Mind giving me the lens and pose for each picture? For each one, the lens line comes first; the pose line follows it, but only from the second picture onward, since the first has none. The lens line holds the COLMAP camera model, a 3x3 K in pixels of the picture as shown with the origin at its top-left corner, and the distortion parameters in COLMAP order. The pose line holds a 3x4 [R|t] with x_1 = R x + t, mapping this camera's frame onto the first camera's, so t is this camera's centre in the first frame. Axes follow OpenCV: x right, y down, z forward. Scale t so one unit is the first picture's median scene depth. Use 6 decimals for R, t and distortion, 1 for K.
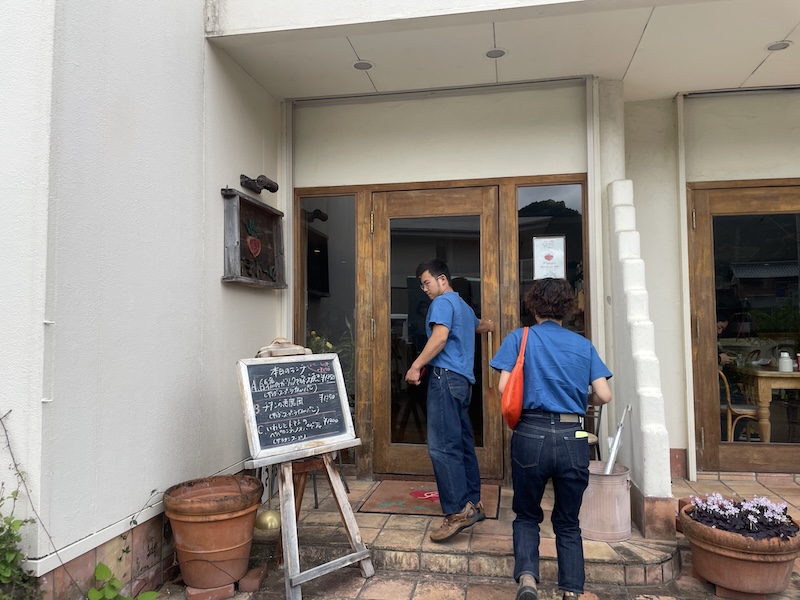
lens RADIAL K [[633.2, 0, 386.9], [0, 633.2, 296.0], [0, 0, 1]] dist [0.011904, -0.000973]
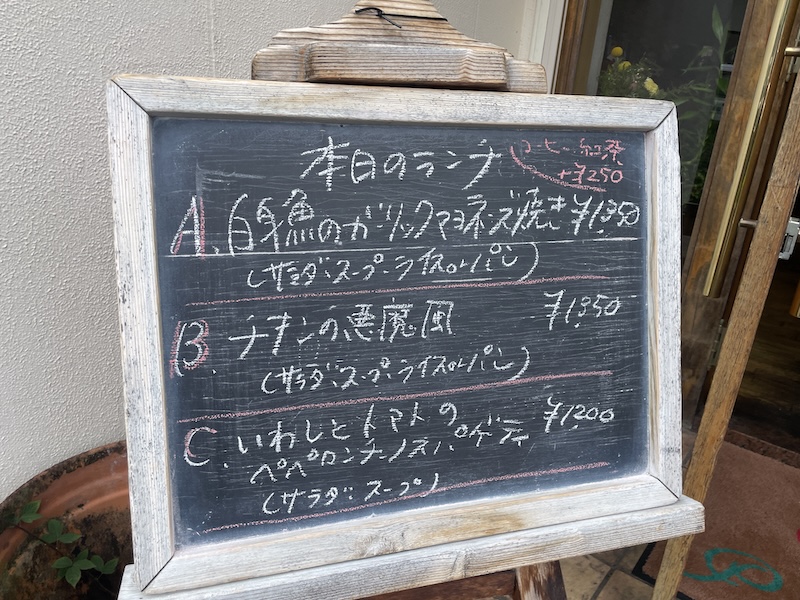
lens RADIAL K [[633.2, 0, 386.9], [0, 633.2, 296.0], [0, 0, 1]] dist [0.011904, -0.000973]
pose [[0.886315, 0.223515, -0.405570, -0.068465], [-0.052667, 0.918775, 0.391252, 0.077293], [0.460078, -0.325413, 0.826096, 0.811525]]
